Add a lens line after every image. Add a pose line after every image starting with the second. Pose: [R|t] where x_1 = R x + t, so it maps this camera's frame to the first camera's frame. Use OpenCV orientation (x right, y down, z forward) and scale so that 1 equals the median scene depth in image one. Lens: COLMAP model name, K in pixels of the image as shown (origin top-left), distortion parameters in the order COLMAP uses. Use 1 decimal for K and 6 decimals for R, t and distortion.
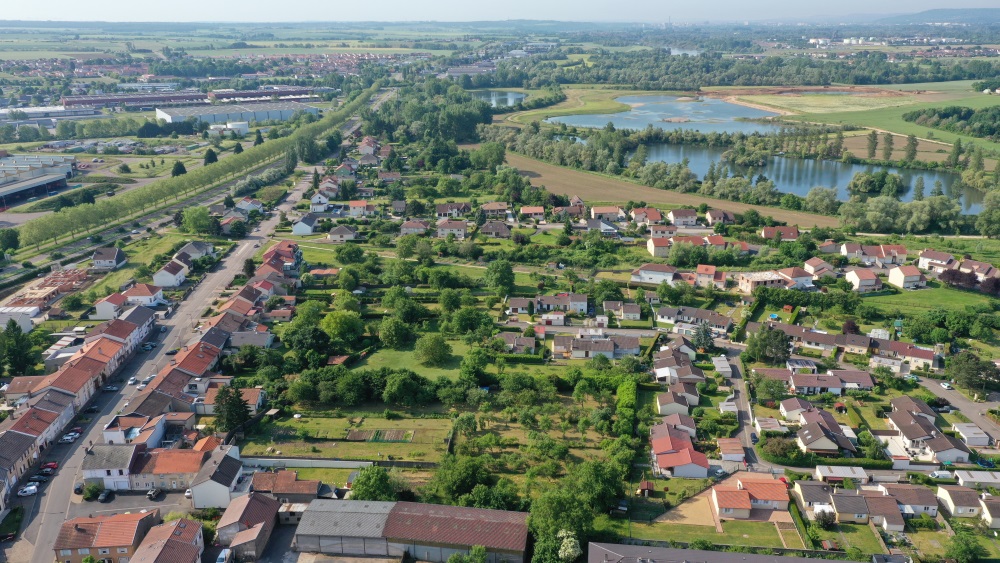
lens RADIAL K [[785.4, 0, 499.7], [0, 785.4, 281.8], [0, 0, 1]] dist [0.006889, 0.009876]
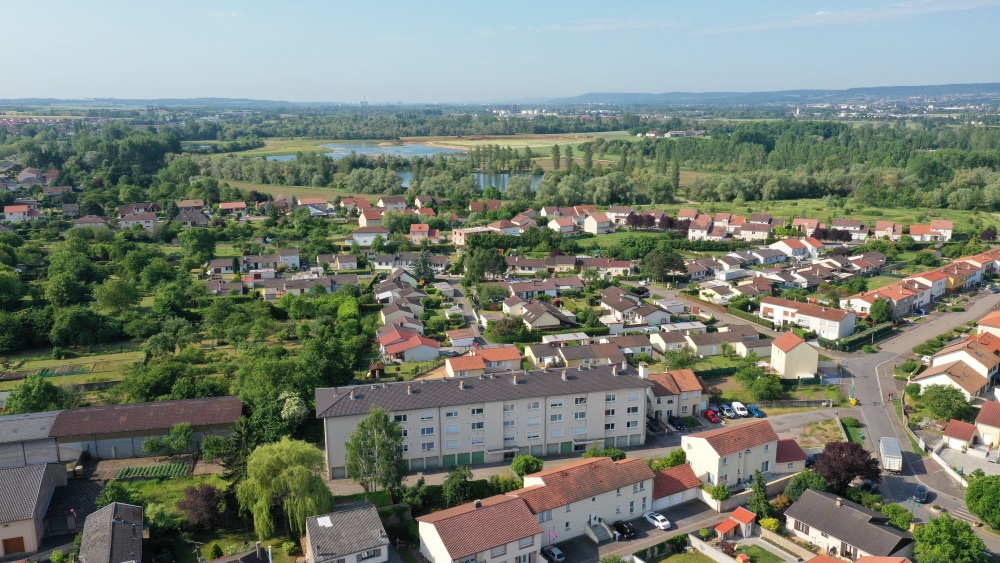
lens RADIAL K [[785.4, 0, 500.0], [0, 785.4, 282.1], [0, 0, 1]] dist [0.006889, 0.009876]
pose [[0.933049, -0.078140, 0.351160, 0.003525], [0.116260, 0.989243, -0.088784, 0.155029], [-0.340445, 0.123665, 0.932097, 0.048009]]
